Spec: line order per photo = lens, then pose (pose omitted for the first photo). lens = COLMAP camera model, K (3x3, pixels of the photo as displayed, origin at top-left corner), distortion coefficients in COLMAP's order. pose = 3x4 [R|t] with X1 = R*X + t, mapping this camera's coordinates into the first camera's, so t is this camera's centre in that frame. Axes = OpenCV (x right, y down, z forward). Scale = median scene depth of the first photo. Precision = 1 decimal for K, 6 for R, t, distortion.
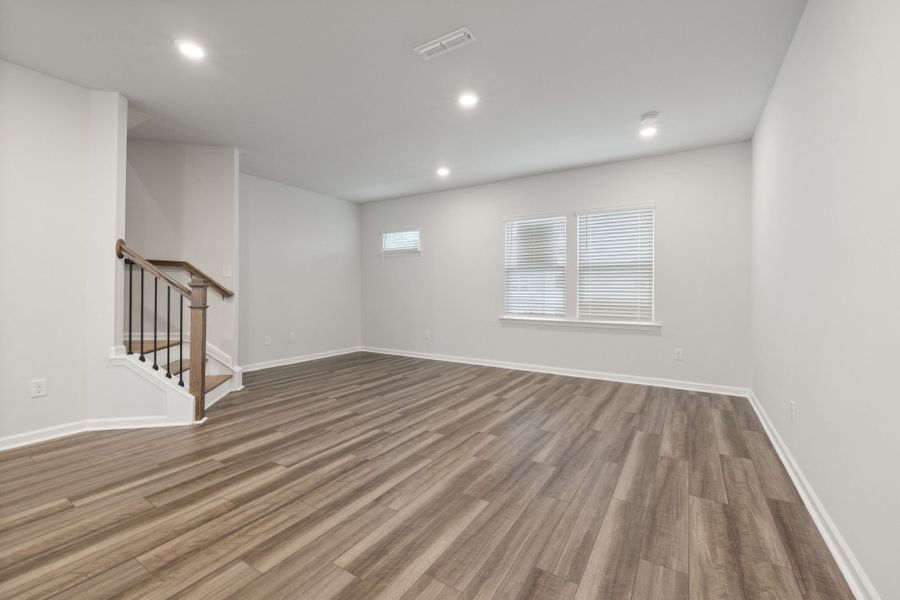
lens RADIAL K [[381.2, 0, 443.0], [0, 381.2, 290.2], [0, 0, 1]] dist [0.001131, 0.000491]
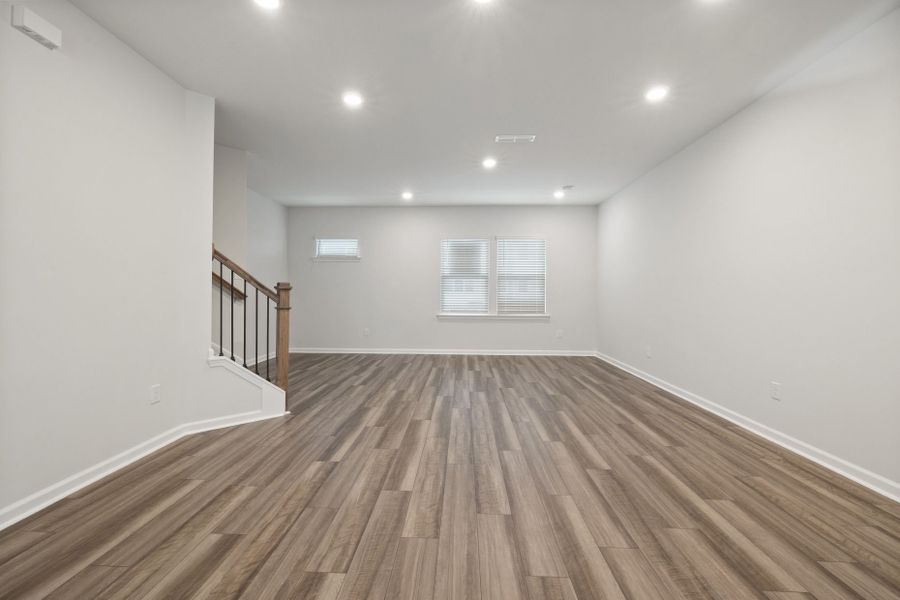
lens RADIAL K [[381.2, 0, 443.0], [0, 381.2, 290.2], [0, 0, 1]] dist [0.001131, 0.000491]
pose [[0.868344, 0.004282, 0.495944, -0.801164], [-0.000332, 0.999968, -0.008054, 0.001613], [-0.495962, 0.006829, 0.868317, -0.178520]]
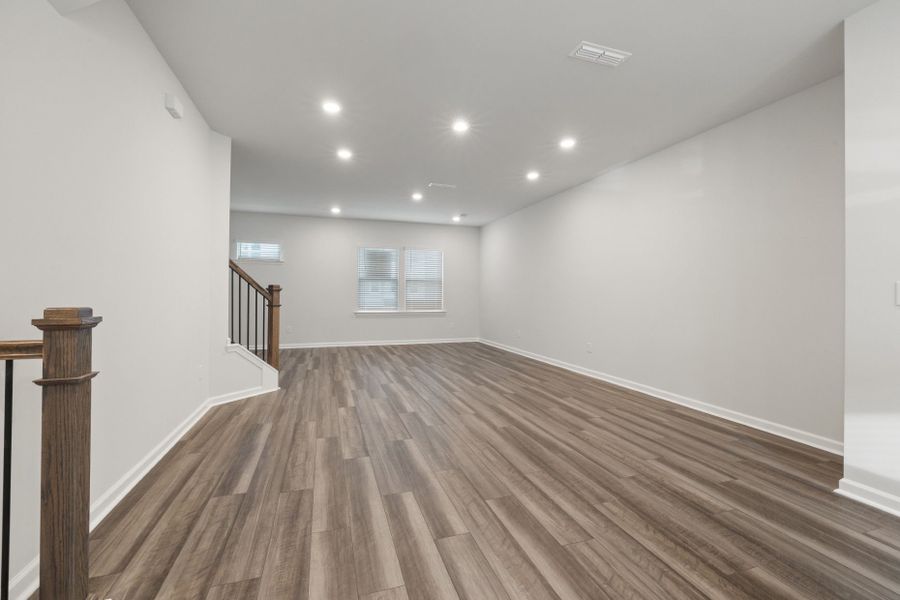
lens RADIAL K [[381.2, 0, 443.0], [0, 381.2, 290.2], [0, 0, 1]] dist [0.001131, 0.000491]
pose [[0.640020, 0.007691, 0.768320, -1.330228], [-0.000270, 0.999952, -0.009785, 0.003180], [-0.768358, 0.006055, 0.639991, -0.348769]]
